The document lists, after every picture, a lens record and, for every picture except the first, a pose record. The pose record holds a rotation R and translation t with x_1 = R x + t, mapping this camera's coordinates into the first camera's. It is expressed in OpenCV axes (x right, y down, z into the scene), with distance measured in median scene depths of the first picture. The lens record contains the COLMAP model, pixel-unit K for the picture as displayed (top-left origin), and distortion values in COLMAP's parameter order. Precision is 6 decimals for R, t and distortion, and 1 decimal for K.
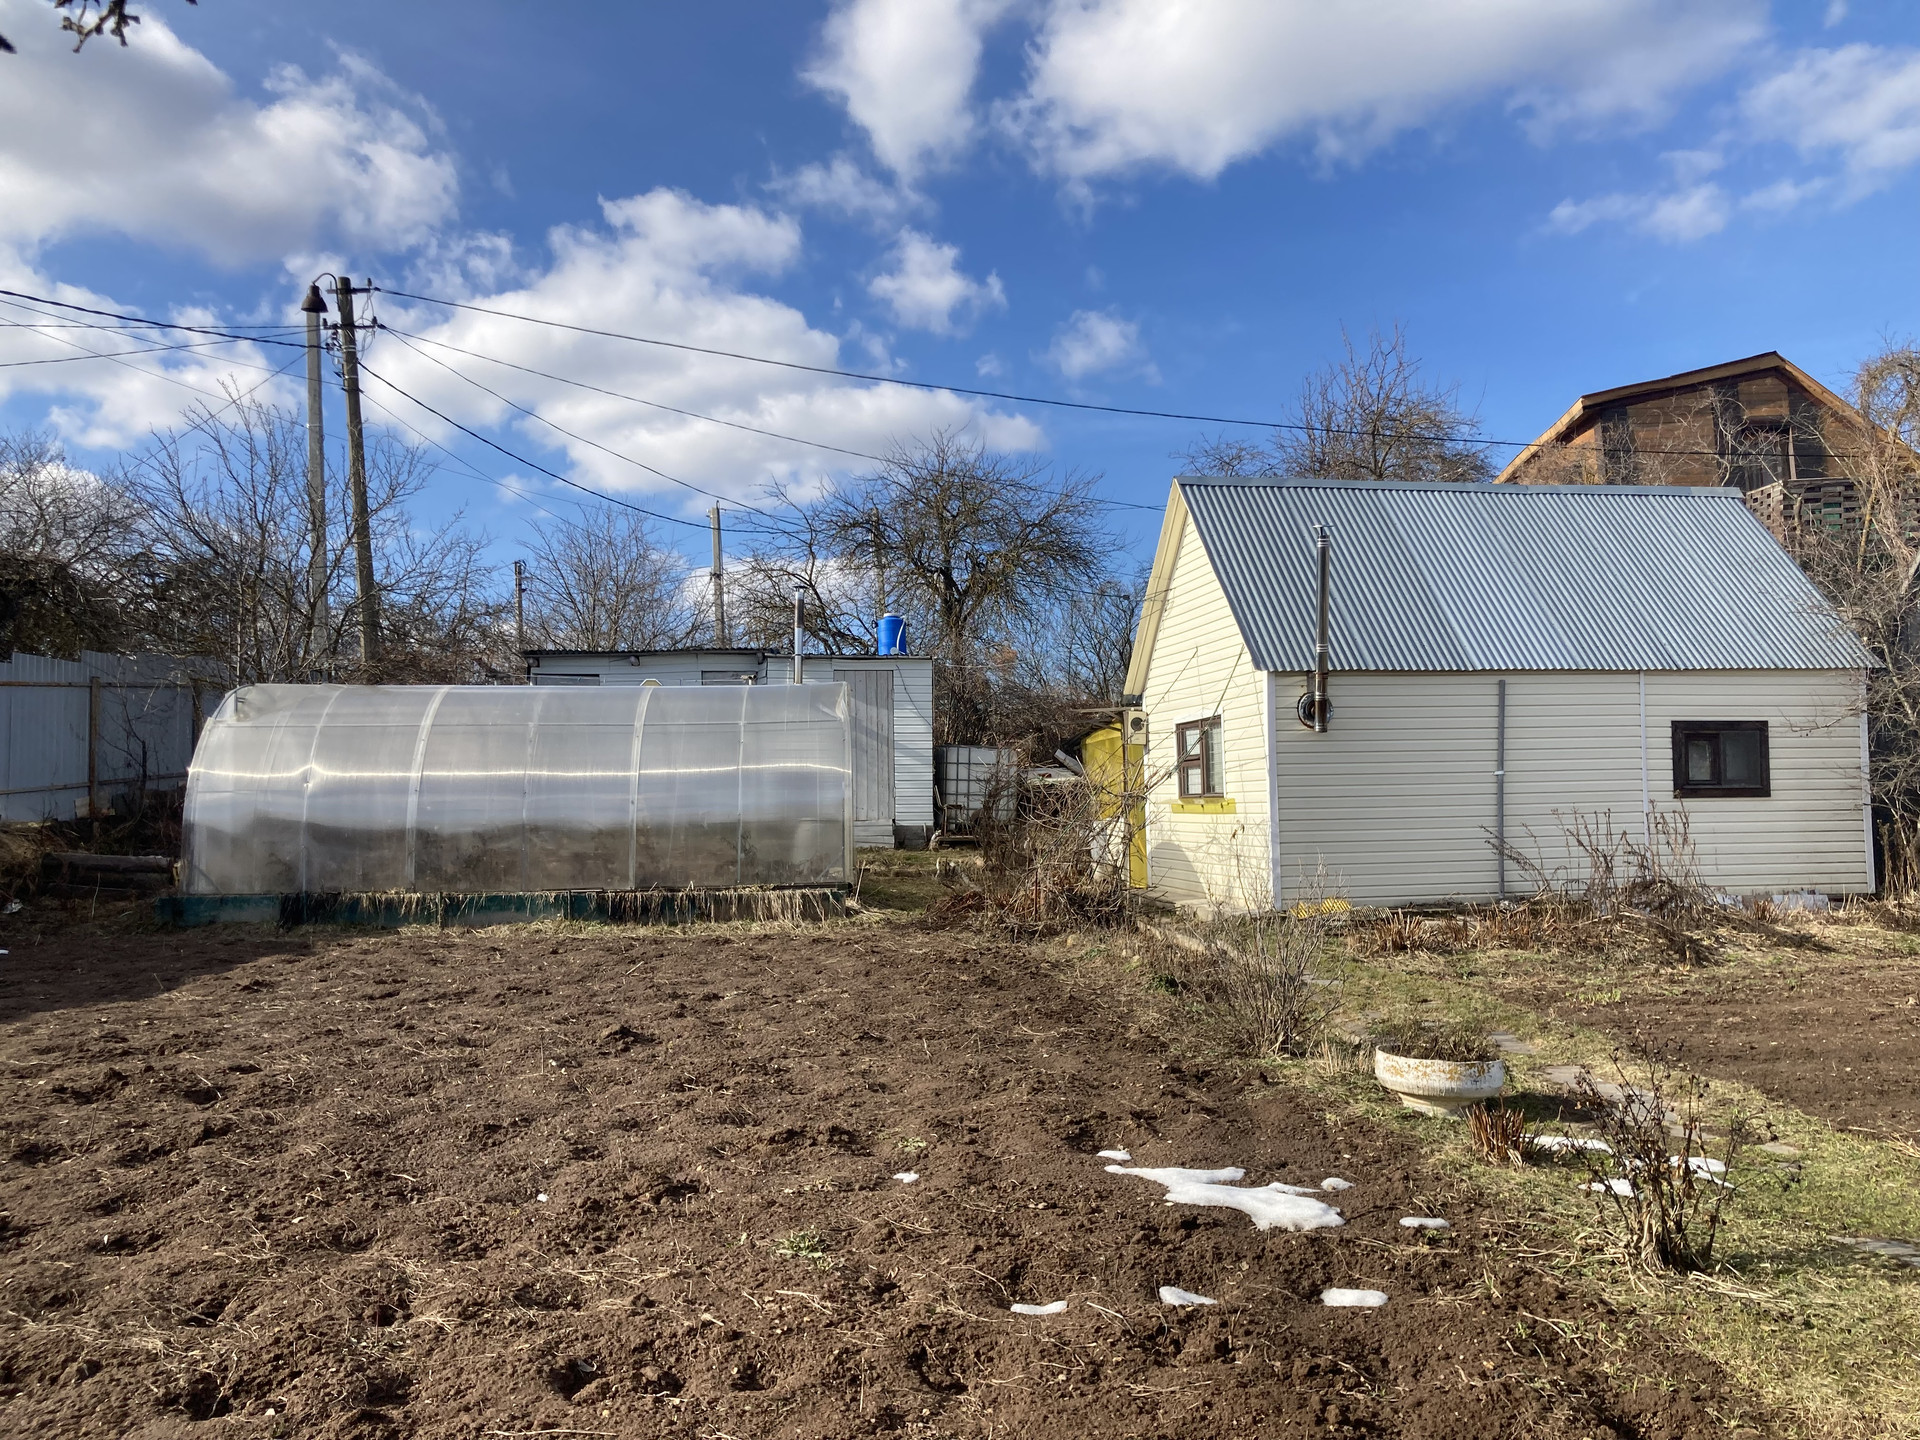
lens RADIAL K [[1588.0, 0, 957.8], [0, 1588.0, 697.4], [0, 0, 1]] dist [0.009479, 0.006194]
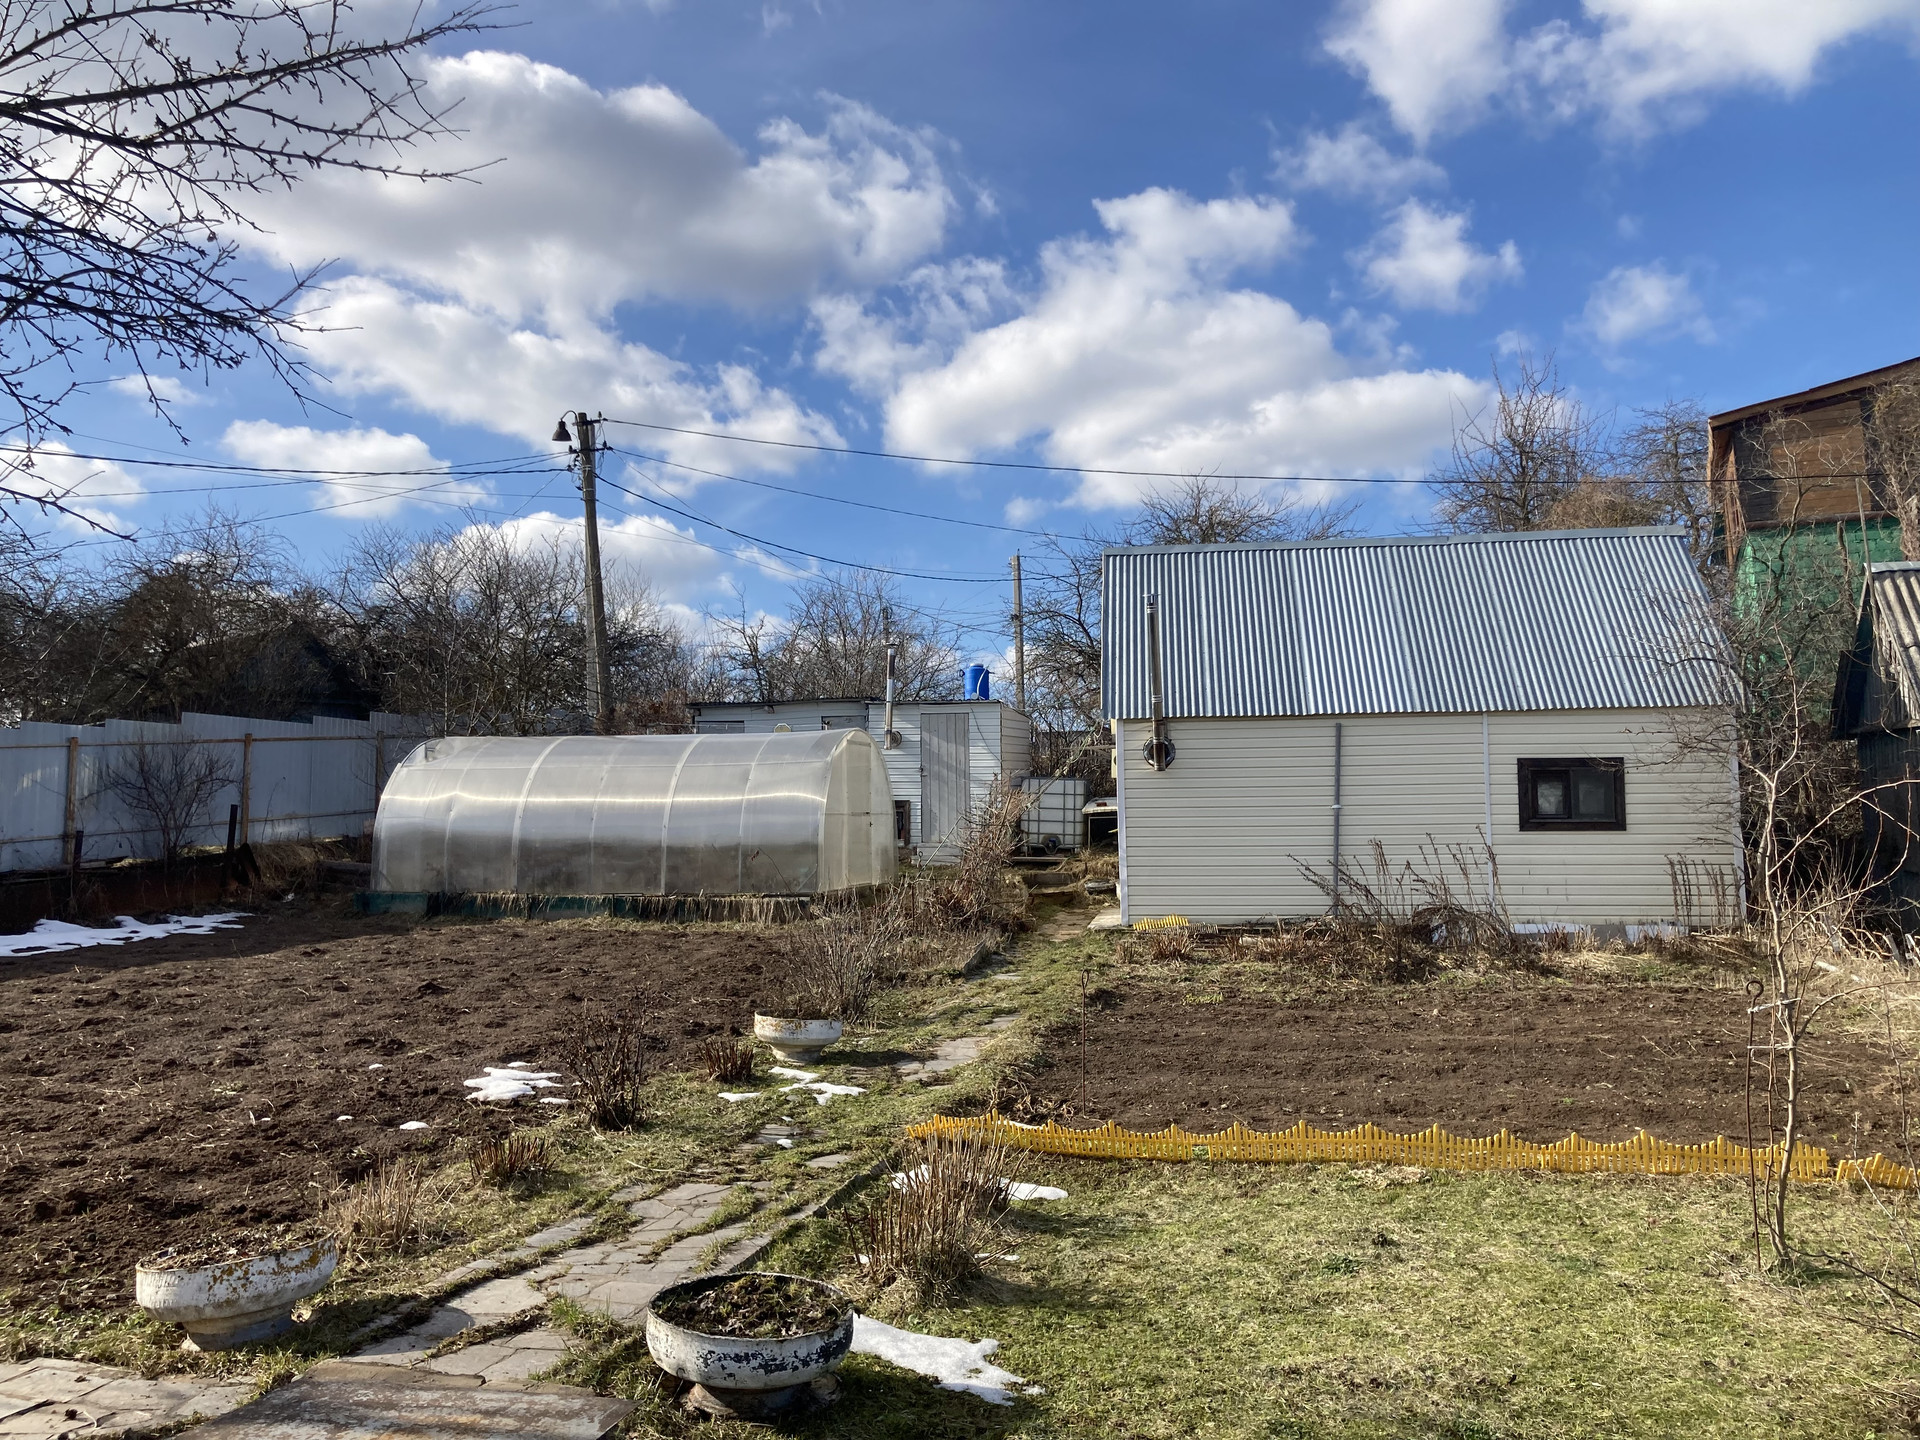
lens RADIAL K [[1680.1, 0, 957.9], [0, 1680.1, 784.4], [0, 0, 1]] dist [0.075557, -0.002756]
pose [[0.933263, -0.001489, -0.359191, 0.469384], [0.017813, 0.998953, 0.042141, -0.020206], [0.358752, -0.045727, 0.932312, -0.168874]]
